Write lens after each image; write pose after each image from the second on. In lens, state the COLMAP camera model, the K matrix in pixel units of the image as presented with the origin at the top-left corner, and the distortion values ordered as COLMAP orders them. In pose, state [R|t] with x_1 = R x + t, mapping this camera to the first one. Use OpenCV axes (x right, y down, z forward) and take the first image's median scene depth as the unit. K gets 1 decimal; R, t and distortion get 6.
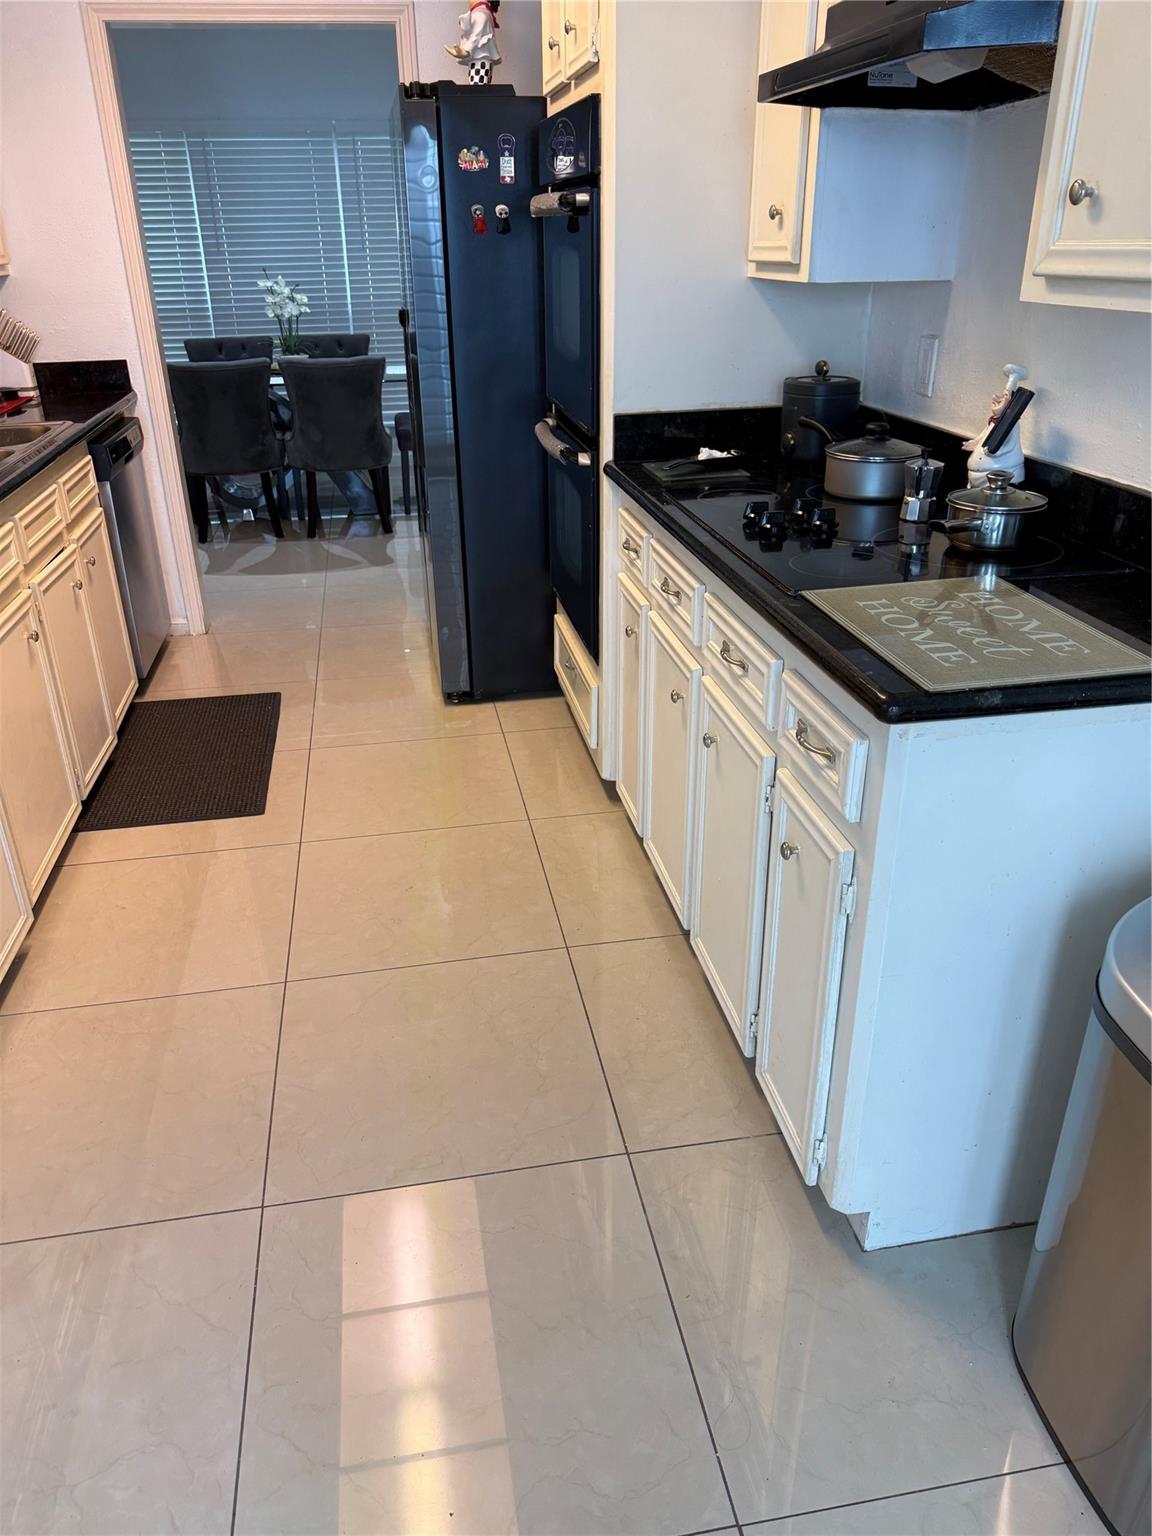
lens RADIAL K [[1121.1, 0, 573.2], [0, 1121.1, 778.2], [0, 0, 1]] dist [0.001317, 0.000505]
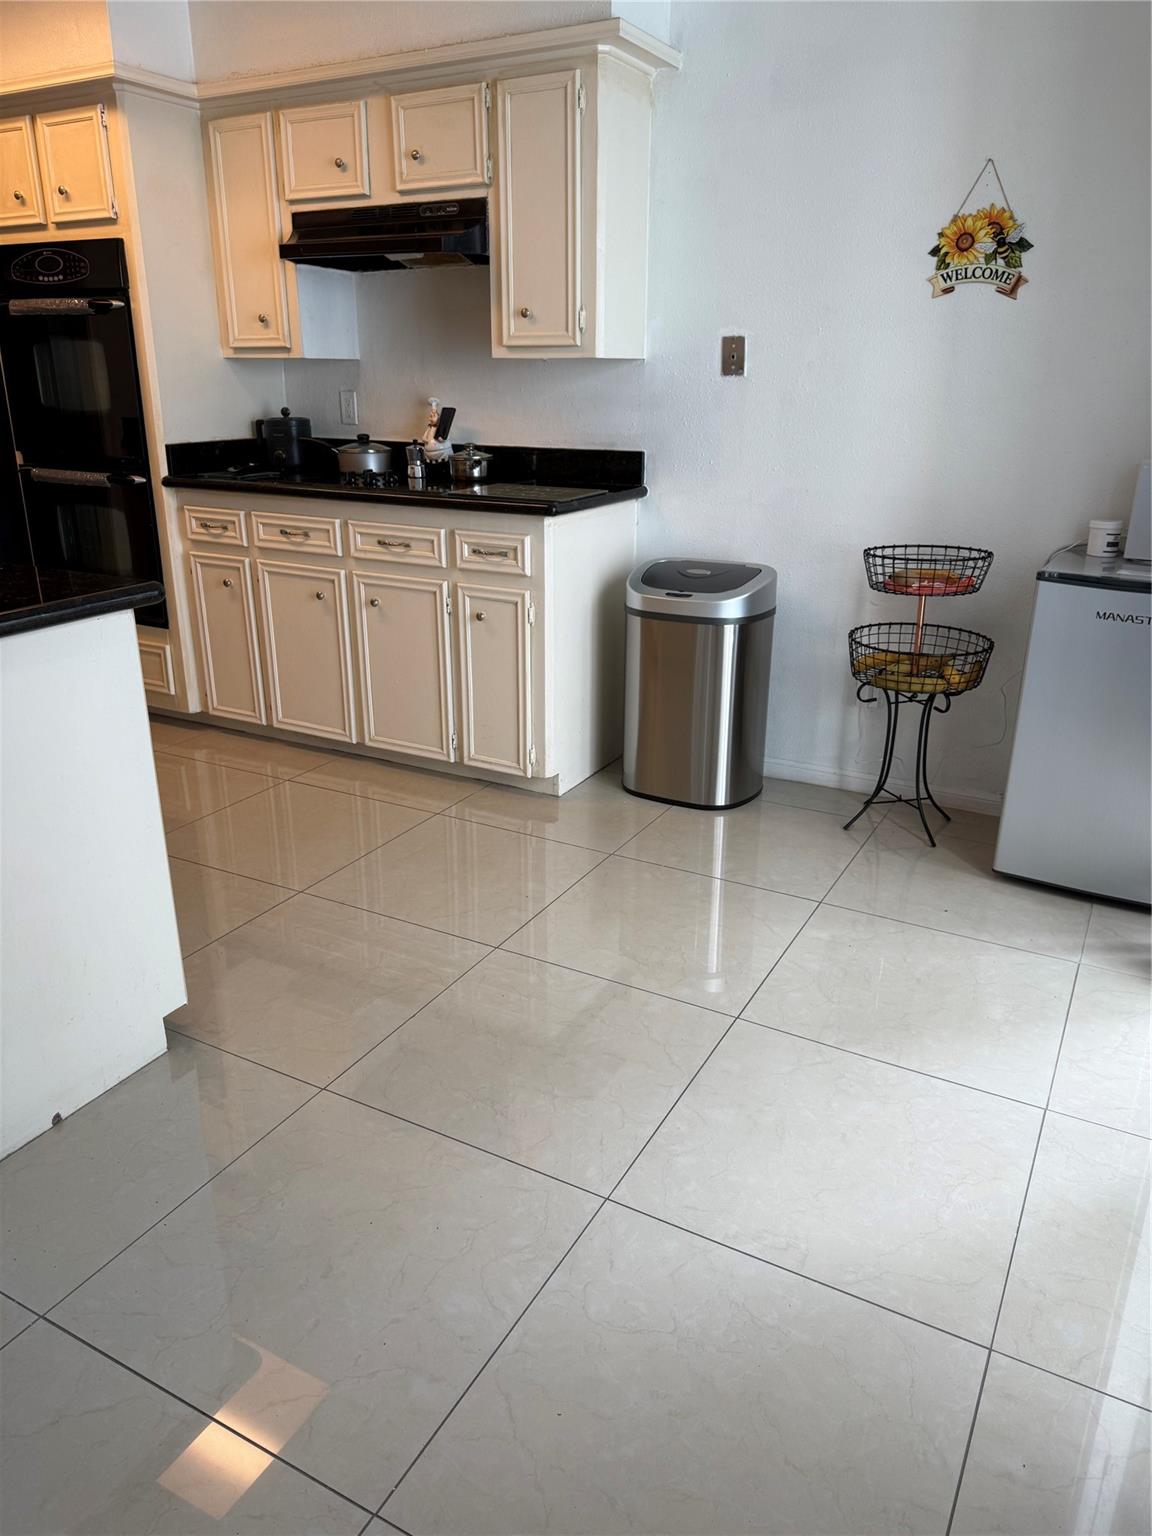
lens RADIAL K [[1097.9, 0, 569.0], [0, 1097.9, 761.3], [0, 0, 1]] dist [0.072253, -0.107075]
pose [[0.627002, -0.243888, 0.739856, -0.689771], [0.327995, 0.944094, 0.033250, 0.165462], [-0.706603, 0.221821, 0.671943, -0.226480]]
